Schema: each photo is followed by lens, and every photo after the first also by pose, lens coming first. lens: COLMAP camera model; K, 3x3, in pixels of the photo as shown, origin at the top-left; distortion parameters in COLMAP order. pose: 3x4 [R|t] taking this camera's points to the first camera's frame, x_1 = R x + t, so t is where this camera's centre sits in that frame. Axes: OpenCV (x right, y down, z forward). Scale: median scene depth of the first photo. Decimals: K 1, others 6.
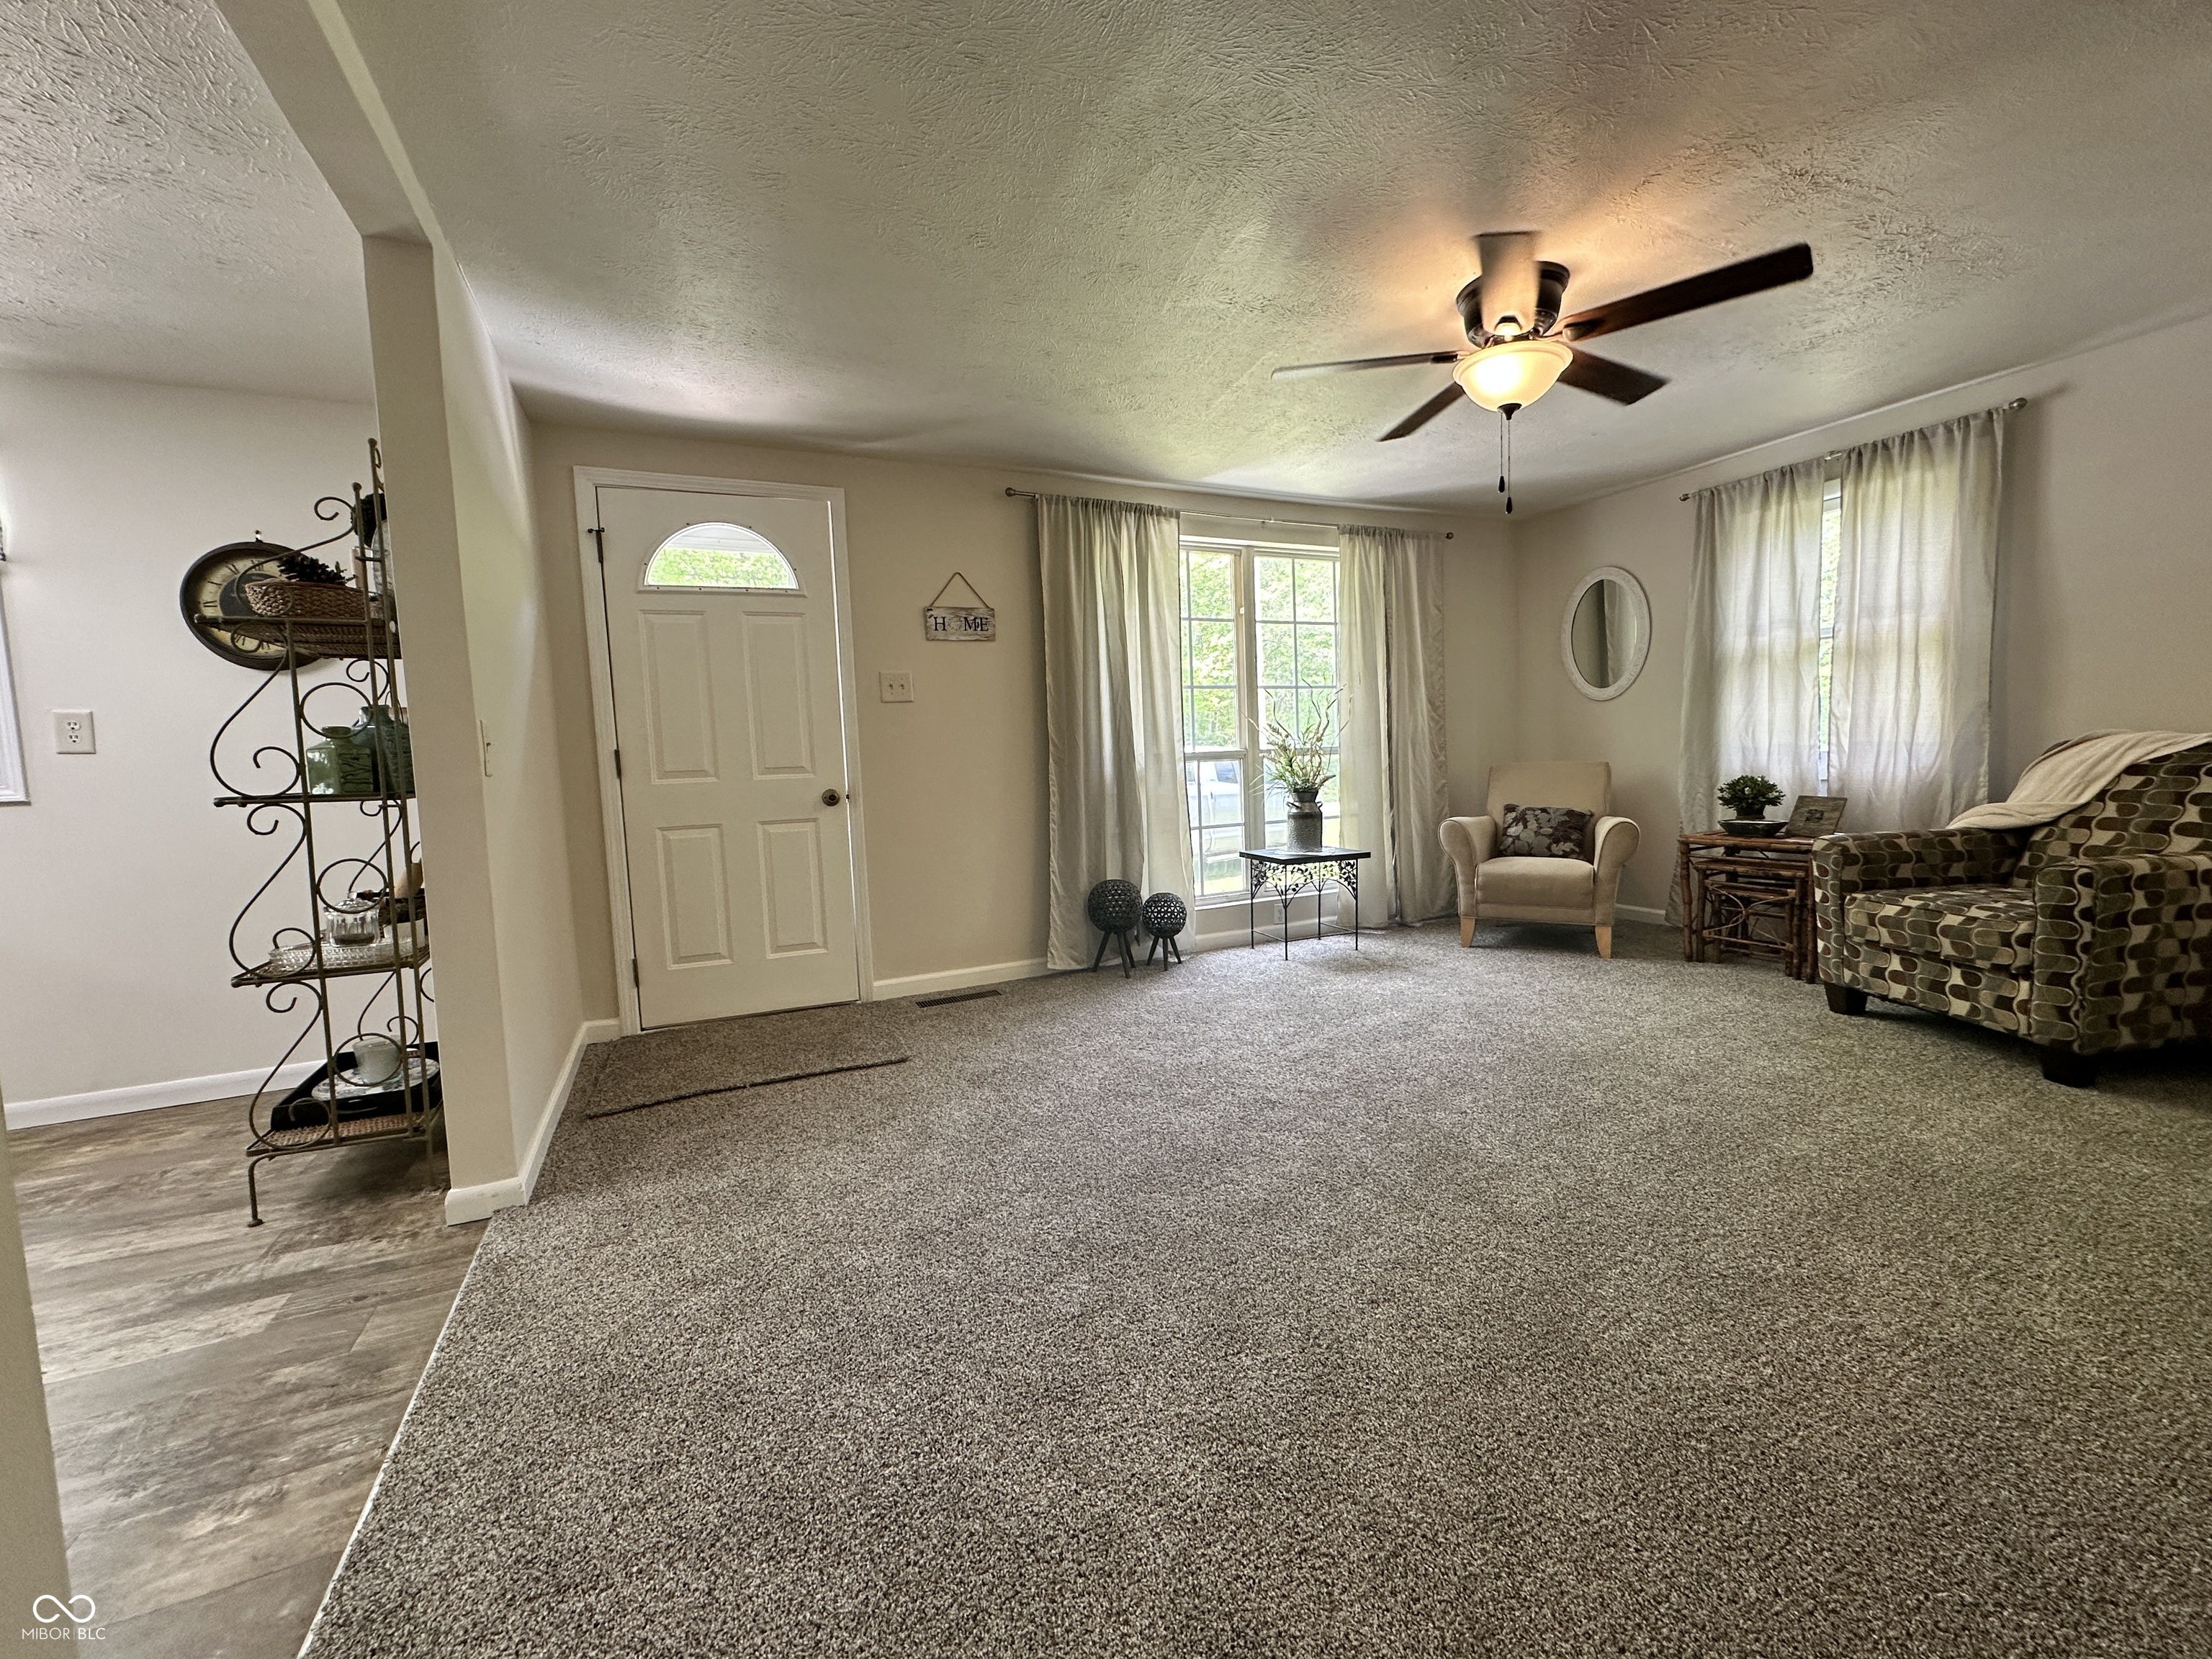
lens RADIAL K [[884.7, 0, 1107.4], [0, 884.7, 837.1], [0, 0, 1]] dist [-0.000520, 0.000444]
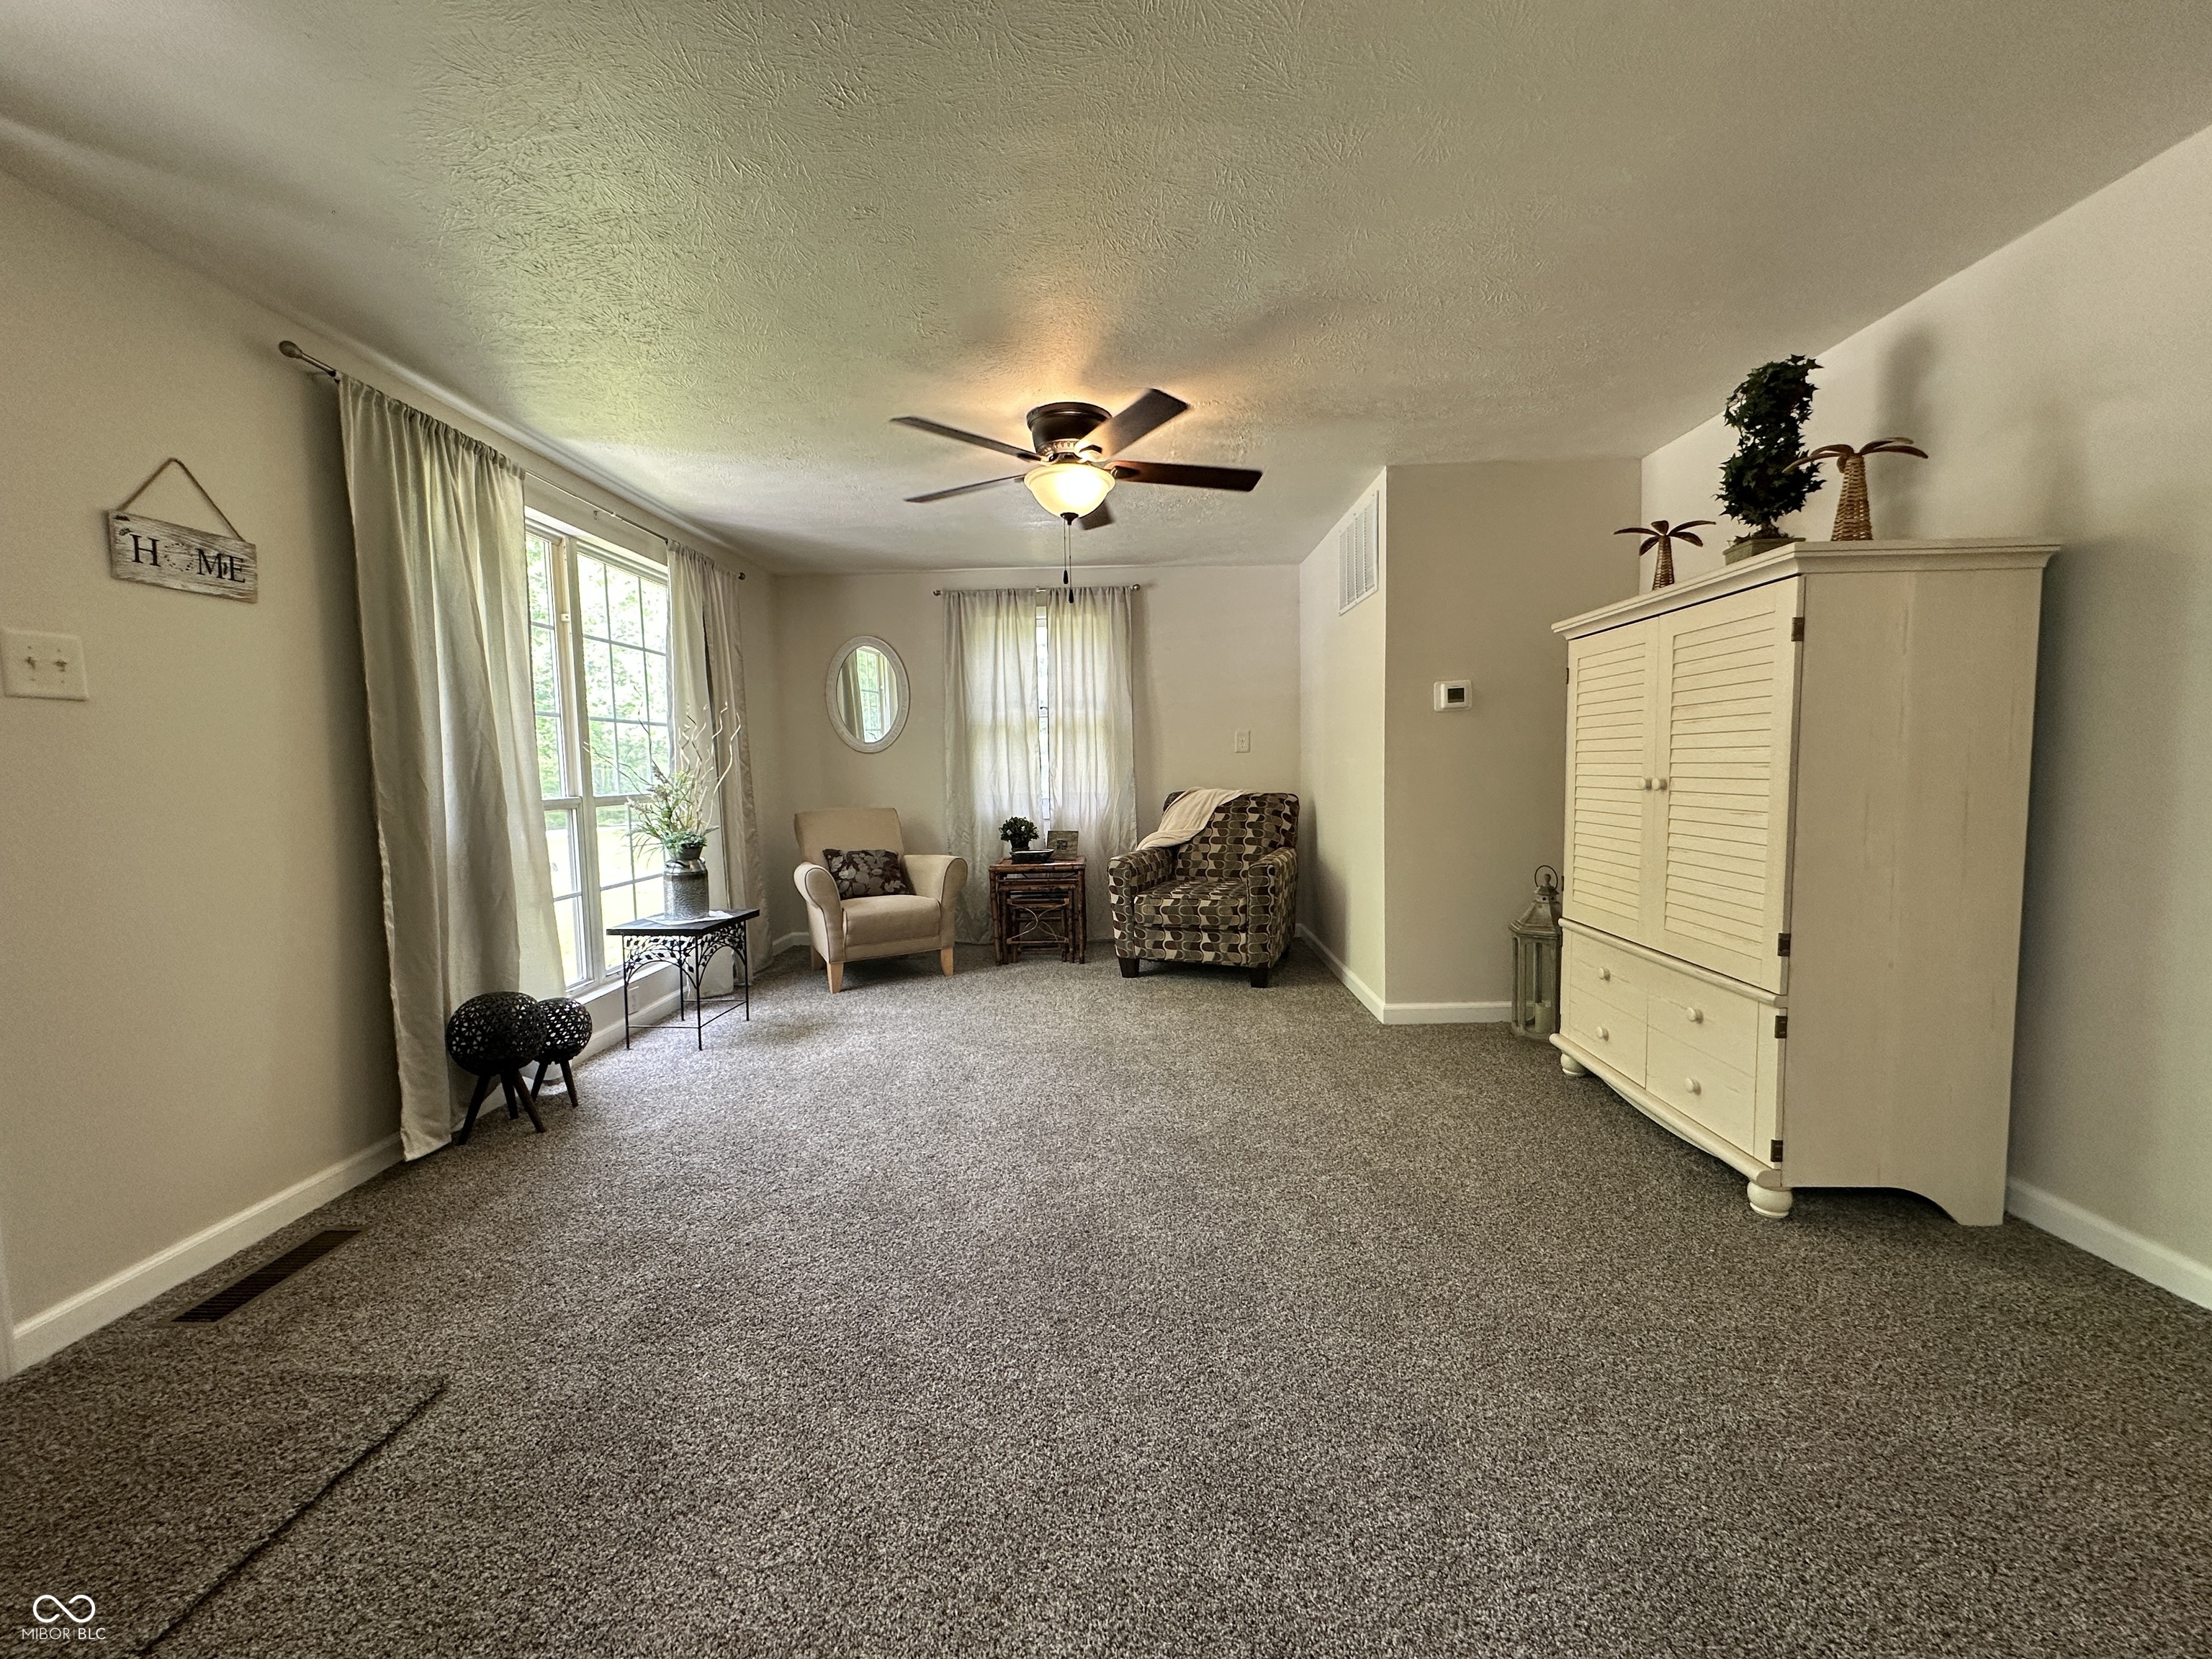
lens RADIAL K [[884.7, 0, 1108.7], [0, 884.7, 838.0], [0, 0, 1]] dist [-0.000520, 0.000444]
pose [[0.442289, -0.042930, 0.895844, -0.432834], [0.084002, 0.996446, 0.006278, -0.038768], [-0.892930, 0.072476, 0.444324, 0.322460]]
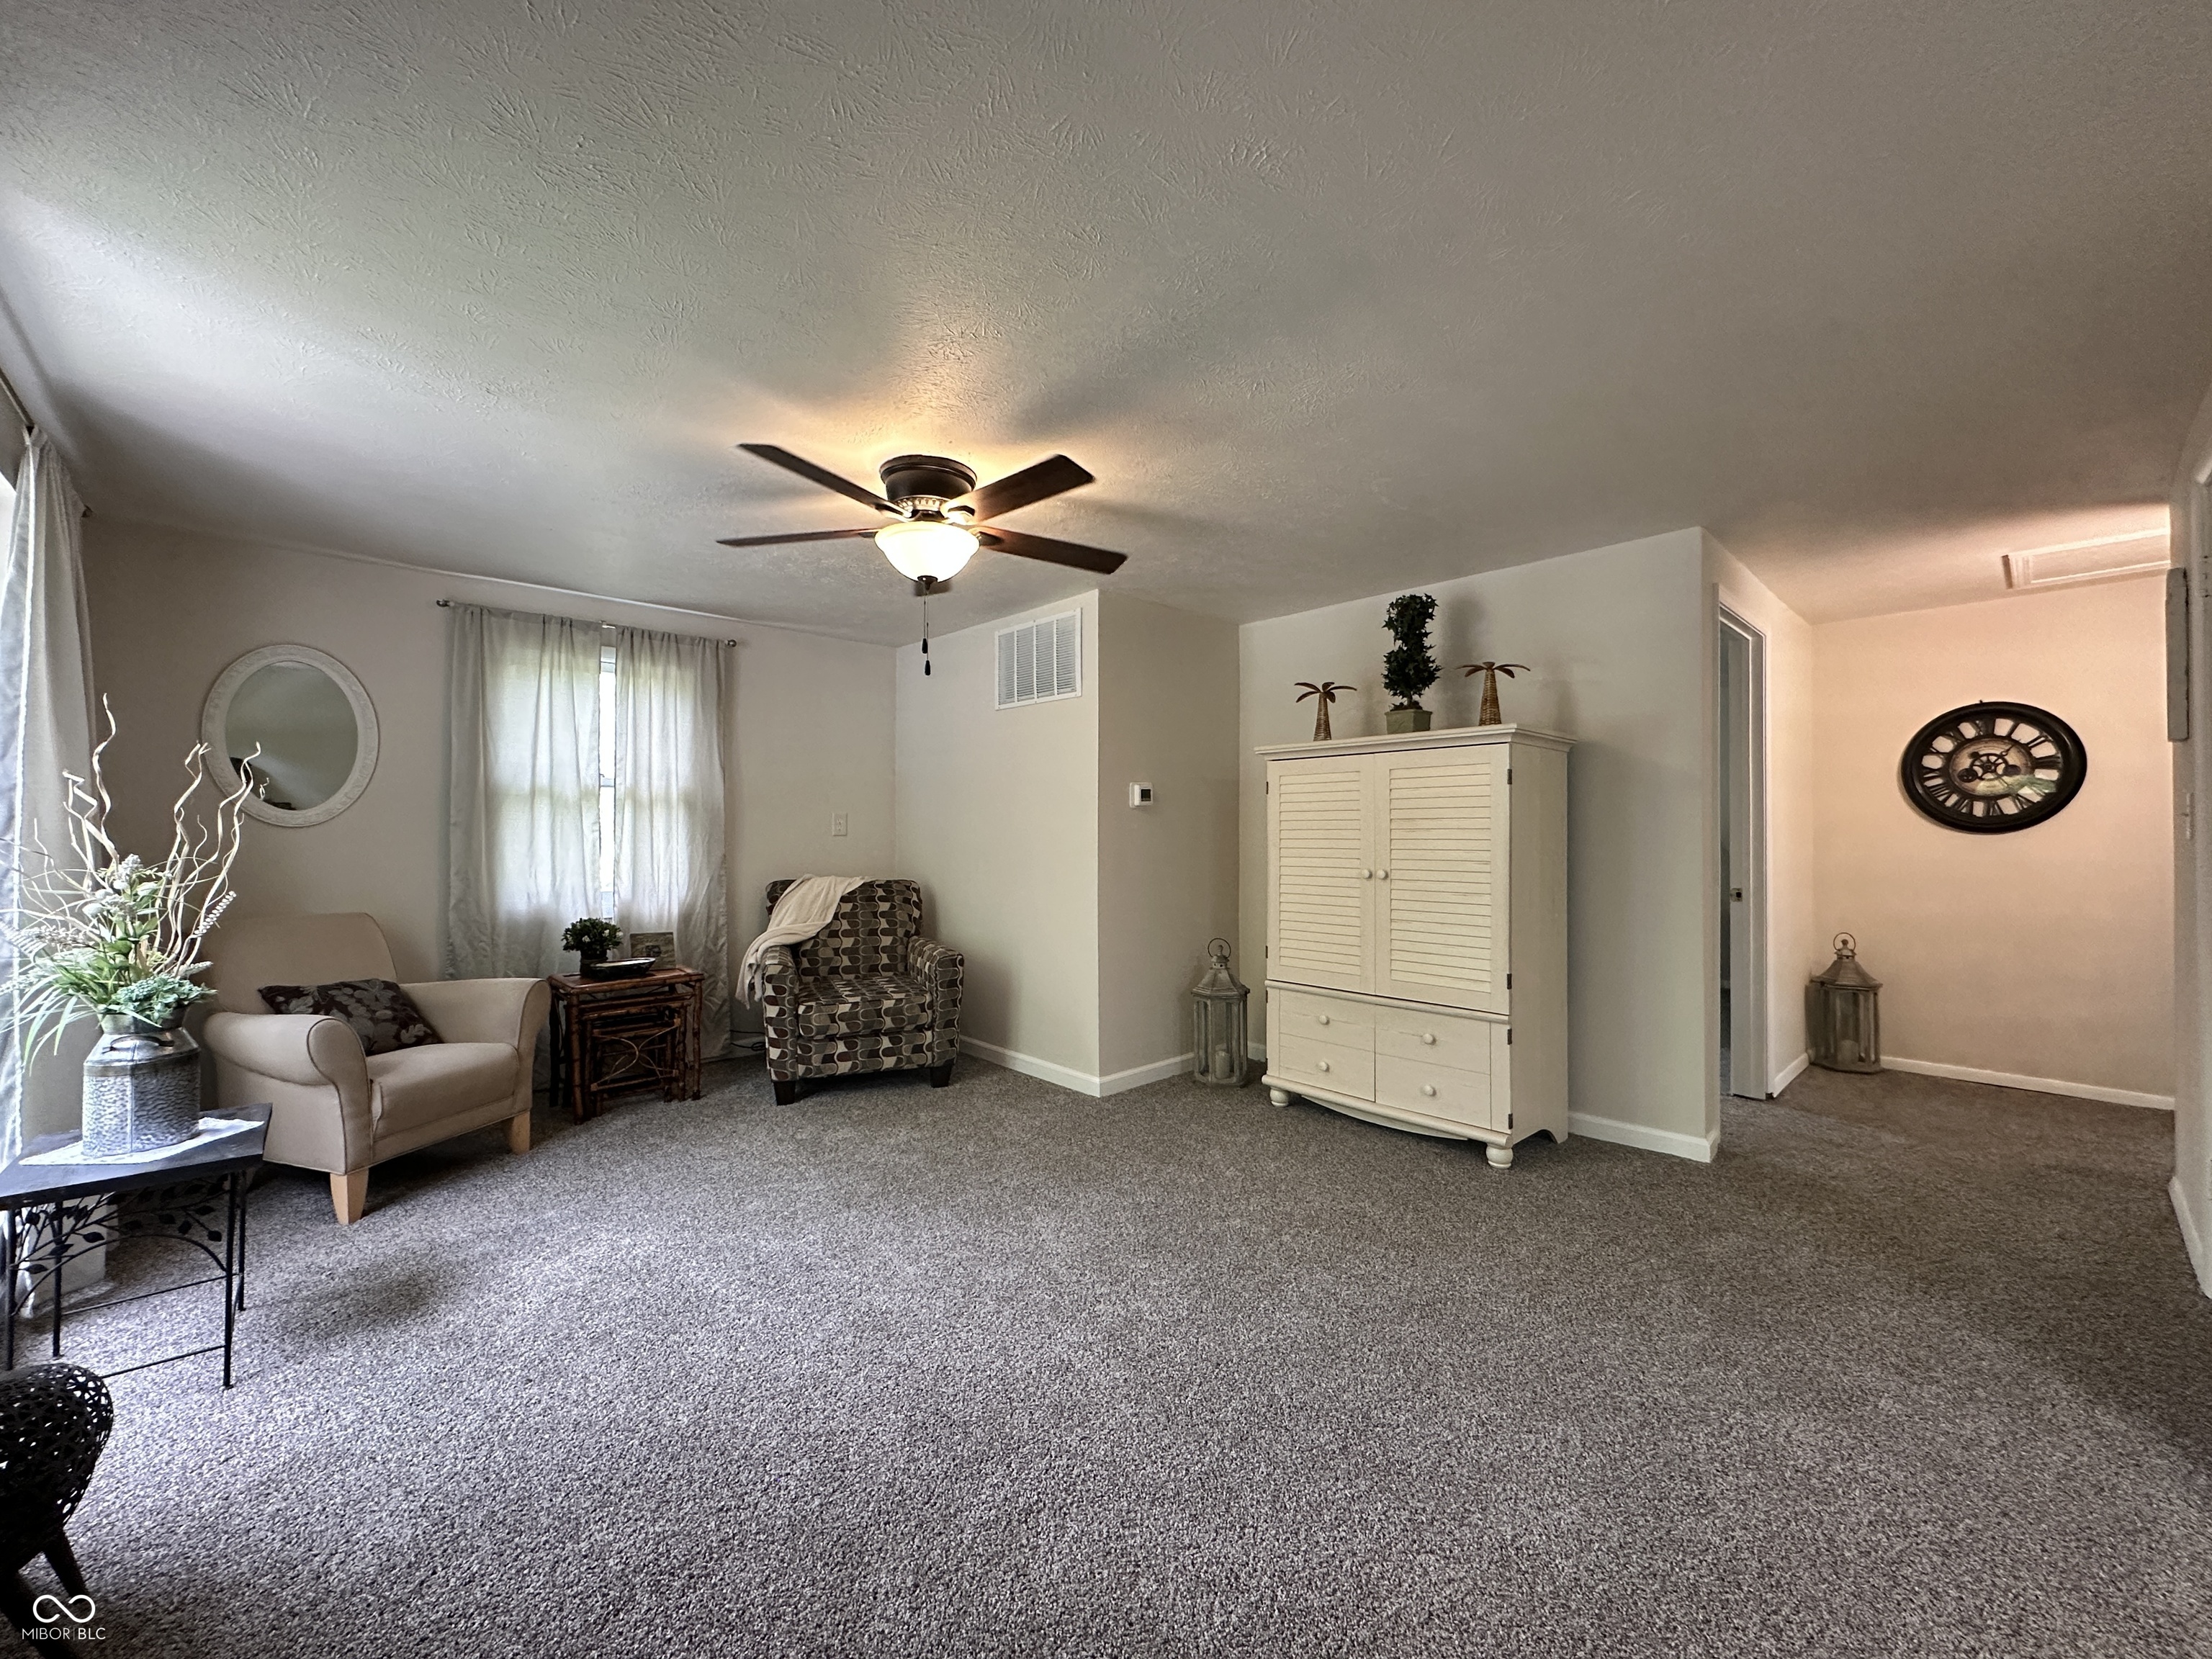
lens RADIAL K [[884.7, 0, 1110.7], [0, 884.7, 834.8], [0, 0, 1]] dist [-0.000520, 0.000444]
pose [[-0.313291, 0.038062, 0.948894, -0.437509], [0.100082, 0.994955, -0.006867, -0.106403], [-0.944369, 0.092816, -0.315520, 0.823148]]
